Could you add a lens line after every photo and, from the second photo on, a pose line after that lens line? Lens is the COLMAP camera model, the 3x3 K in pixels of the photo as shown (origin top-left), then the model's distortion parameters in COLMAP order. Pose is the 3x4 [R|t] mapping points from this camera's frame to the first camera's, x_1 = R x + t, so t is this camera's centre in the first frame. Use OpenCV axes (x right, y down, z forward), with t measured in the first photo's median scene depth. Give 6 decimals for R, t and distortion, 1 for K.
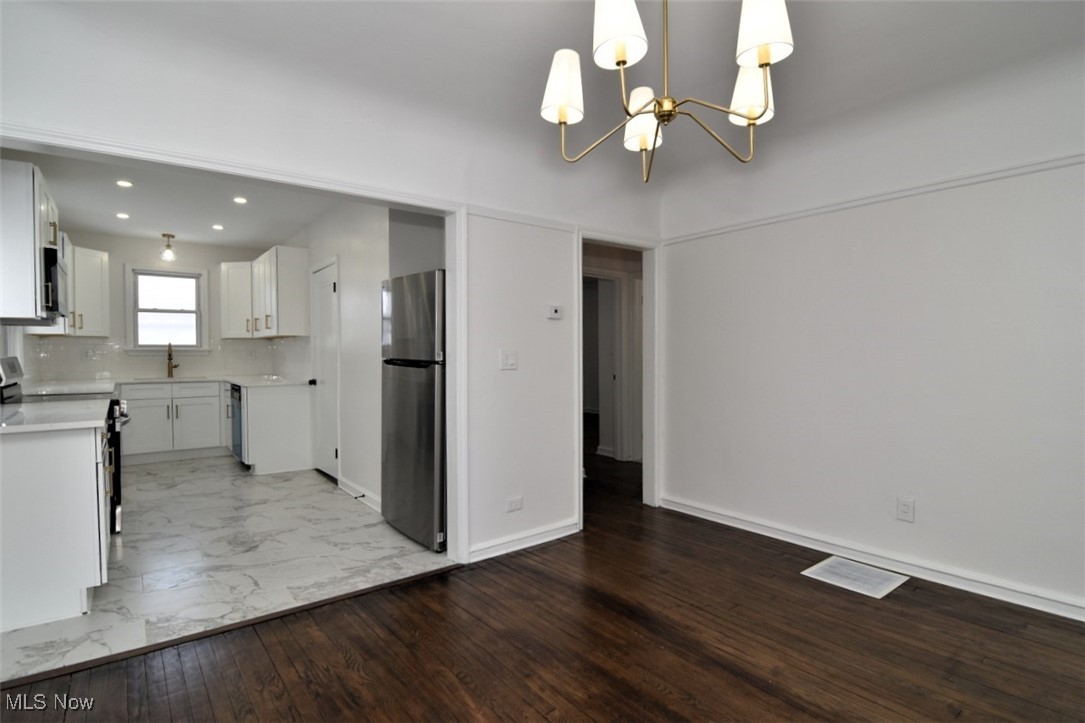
lens RADIAL K [[531.8, 0, 538.3], [0, 531.8, 361.6], [0, 0, 1]] dist [-0.003732, -0.012806]
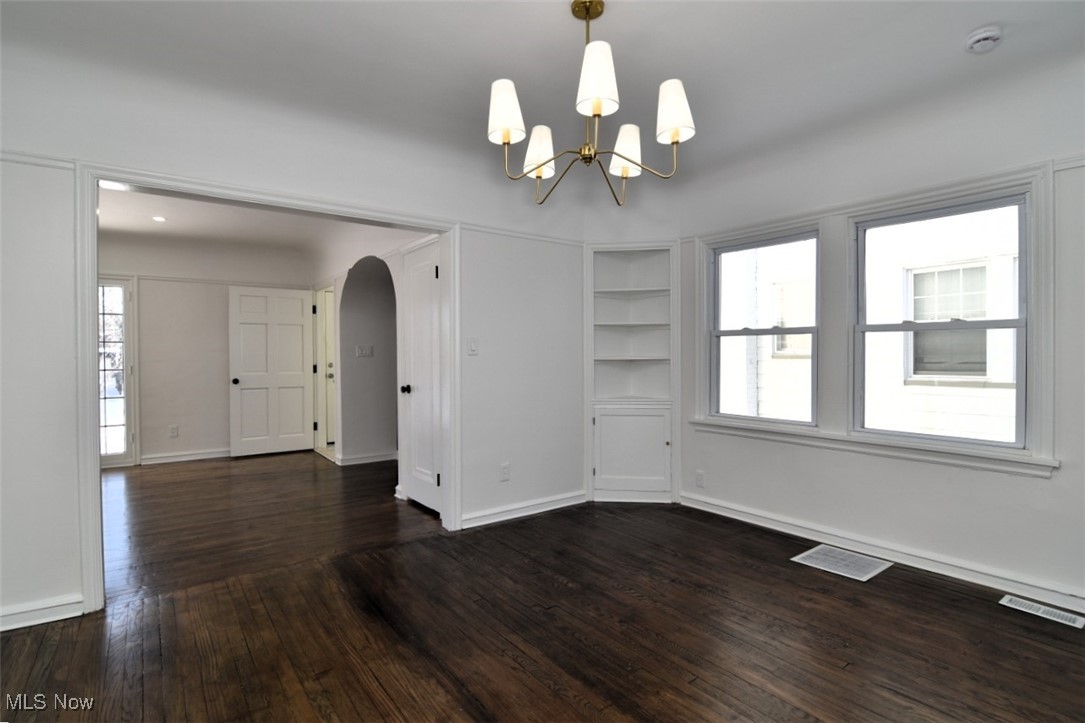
lens RADIAL K [[531.8, 0, 538.3], [0, 531.8, 361.6], [0, 0, 1]] dist [-0.003732, -0.012806]
pose [[-0.999795, 0.010581, 0.017246, 0.103723], [0.011036, 0.999588, 0.026487, -0.004765], [-0.016958, 0.026672, -0.999500, 0.689861]]
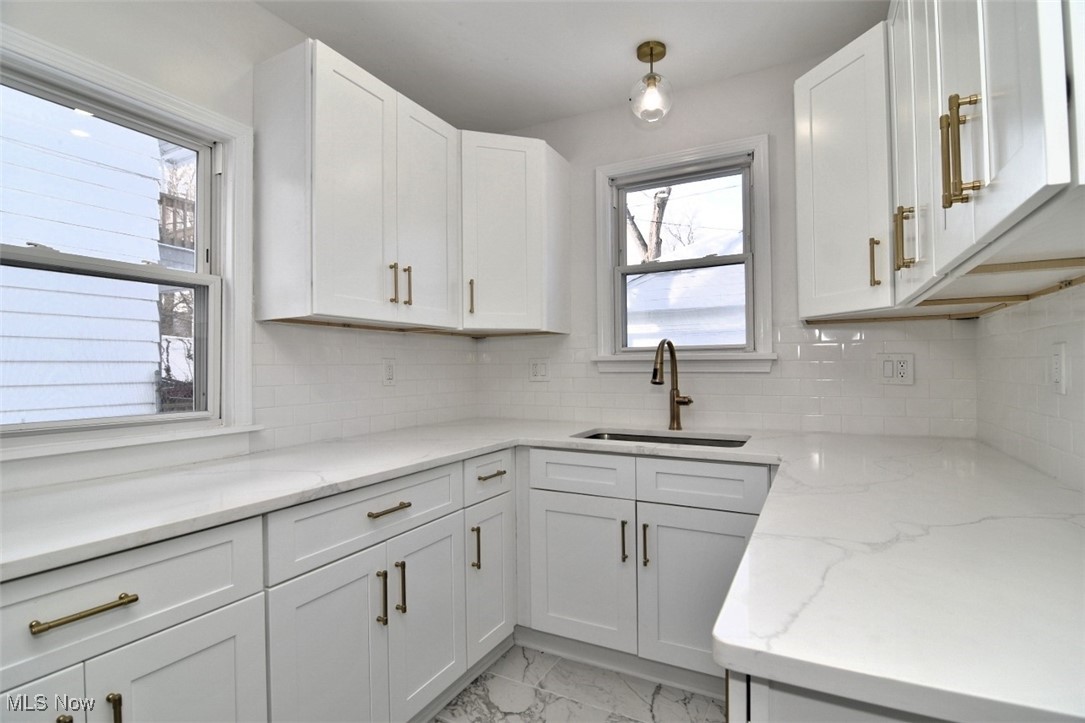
lens RADIAL K [[523.7, 0, 541.6], [0, 523.7, 363.6], [0, 0, 1]] dist [-0.003252, -0.012008]
pose [[0.411493, -0.008784, -0.911370, -0.450717], [-0.011932, 0.999816, -0.015024, -0.014057], [0.911335, 0.017057, 0.411313, 0.882407]]
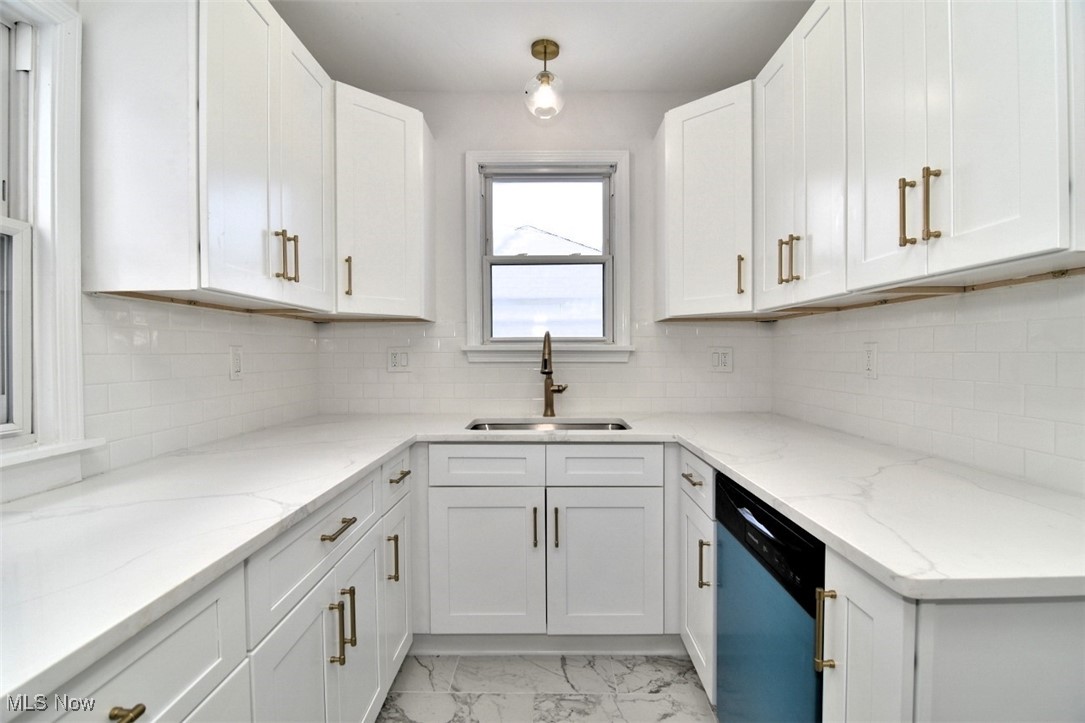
lens RADIAL K [[523.7, 0, 541.6], [0, 523.7, 363.6], [0, 0, 1]] dist [-0.003252, -0.012008]
pose [[0.786244, 0.011028, -0.617817, -0.526581], [-0.011374, 0.999930, 0.003374, -0.015017], [0.617811, 0.004374, 0.786315, 0.793910]]
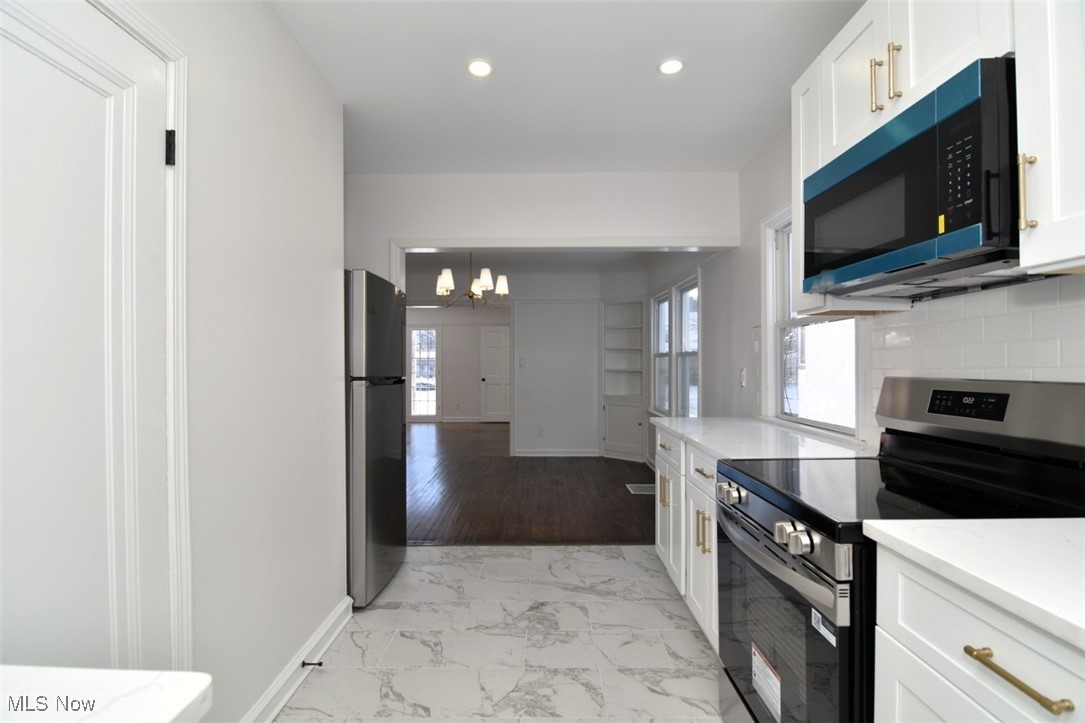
lens RADIAL K [[523.7, 0, 541.6], [0, 523.7, 363.6], [0, 0, 1]] dist [-0.003252, -0.012008]
pose [[-0.784830, 0.006806, 0.619673, -0.645817], [0.017734, 0.999777, 0.011479, -0.020443], [-0.619457, 0.019998, -0.784776, 0.997536]]
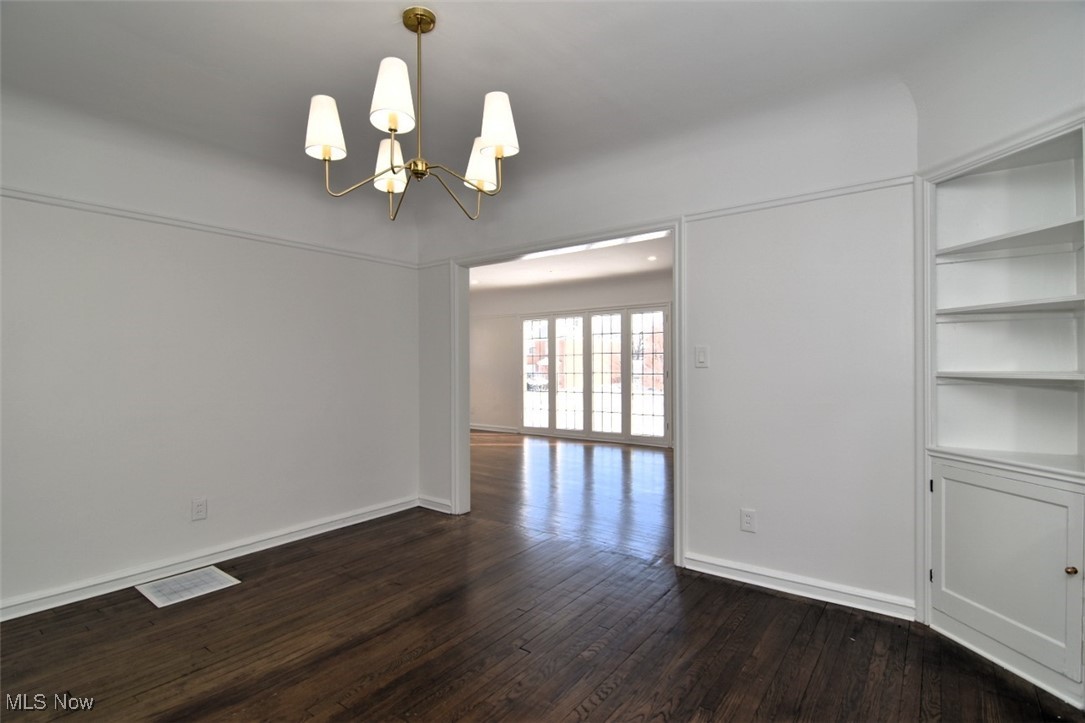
lens RADIAL K [[523.7, 0, 541.6], [0, 523.7, 363.6], [0, 0, 1]] dist [-0.003252, -0.012008]
pose [[-0.263433, 0.008396, 0.964641, -0.301807], [0.024920, 0.999688, -0.001896, -0.002895], [-0.964356, 0.023540, -0.263560, 0.321614]]
